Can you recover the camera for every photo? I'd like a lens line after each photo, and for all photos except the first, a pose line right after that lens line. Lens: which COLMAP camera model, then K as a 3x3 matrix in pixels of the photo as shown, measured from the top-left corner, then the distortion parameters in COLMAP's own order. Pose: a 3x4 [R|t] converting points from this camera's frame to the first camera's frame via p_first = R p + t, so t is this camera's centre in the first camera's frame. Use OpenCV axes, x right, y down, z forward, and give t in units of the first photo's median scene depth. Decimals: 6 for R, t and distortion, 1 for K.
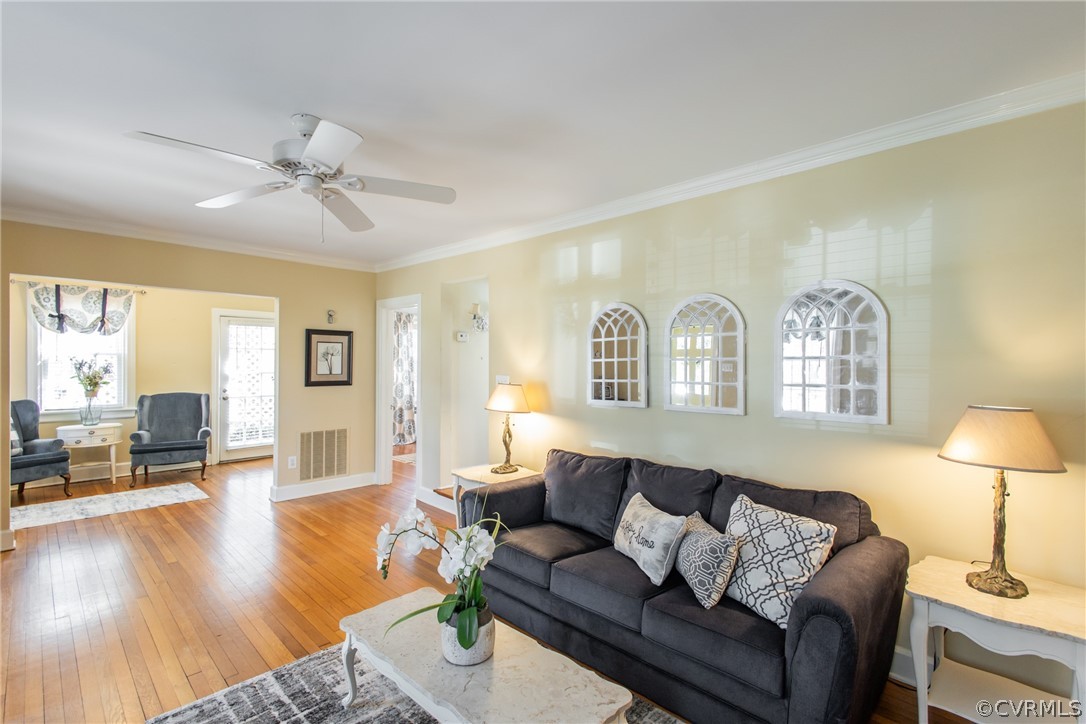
lens RADIAL K [[506.4, 0, 544.4], [0, 506.4, 361.3], [0, 0, 1]] dist [0.012195, -0.000070]
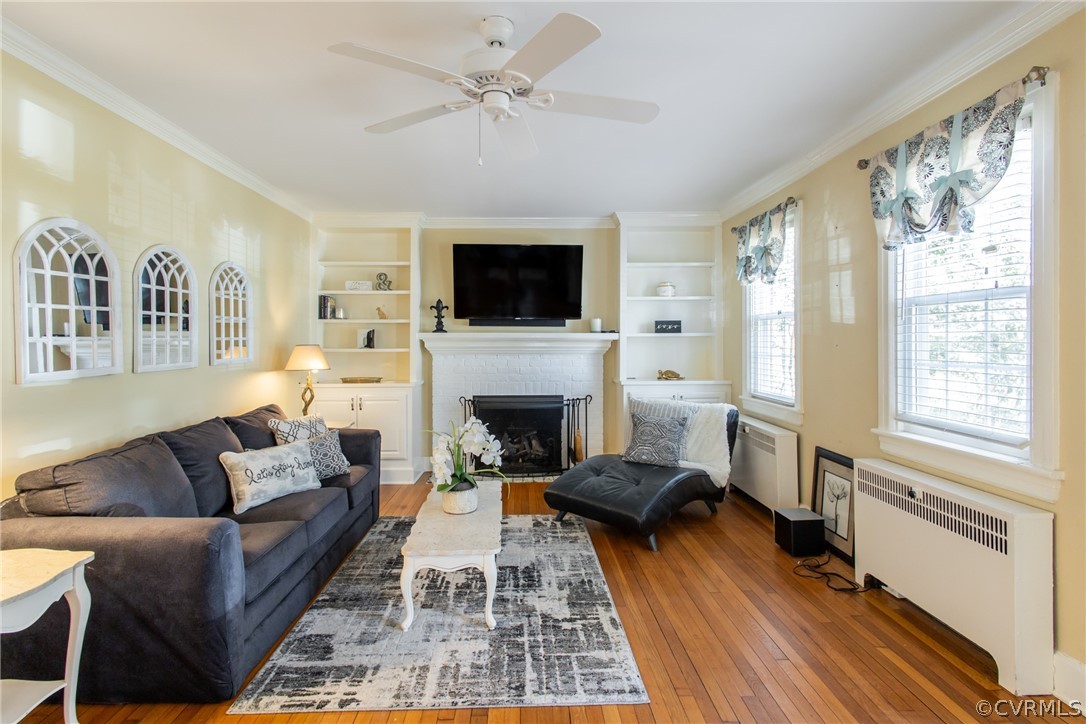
lens RADIAL K [[531.3, 0, 526.7], [0, 531.3, 341.4], [0, 0, 1]] dist [0.015057, 0.000228]
pose [[-0.711914, -0.006149, 0.702240, -1.110441], [-0.008591, 0.999963, 0.000047, 0.051597], [-0.702214, -0.005999, -0.711941, 1.580570]]
